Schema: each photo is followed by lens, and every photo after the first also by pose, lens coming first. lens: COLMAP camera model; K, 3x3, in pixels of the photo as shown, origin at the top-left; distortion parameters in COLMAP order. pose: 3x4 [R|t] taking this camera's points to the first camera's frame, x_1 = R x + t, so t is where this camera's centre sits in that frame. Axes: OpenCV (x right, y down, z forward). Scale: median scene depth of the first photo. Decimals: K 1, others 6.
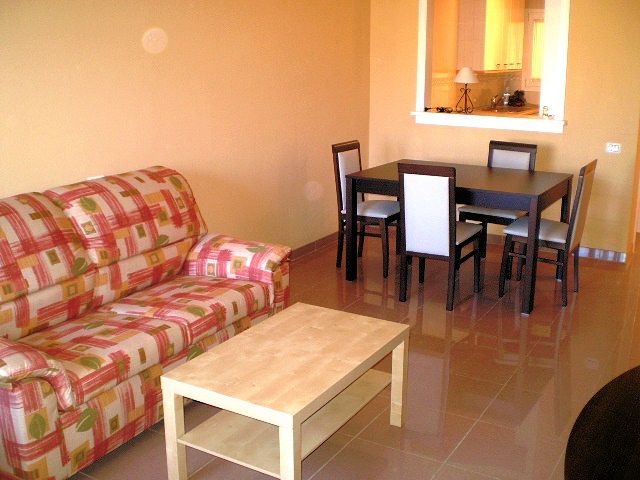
lens RADIAL K [[734.1, 0, 320.0], [0, 734.1, 240.0], [0, 0, 1]] dist [-0.275180, -0.007008]
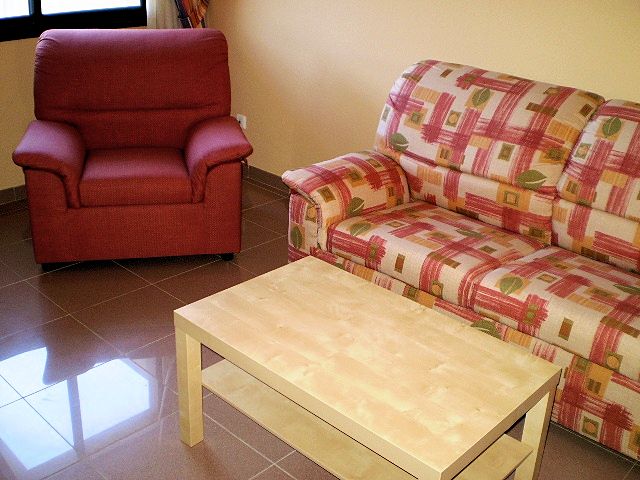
lens RADIAL K [[709.5, 0, 320.0], [0, 709.5, 240.0], [0, 0, 1]] dist [-0.018425, -0.017731]
pose [[-0.227770, 0.397845, -0.888729, 0.491222], [-0.279952, 0.847426, 0.451104, -0.210209], [0.932602, 0.351550, -0.081641, 0.853018]]
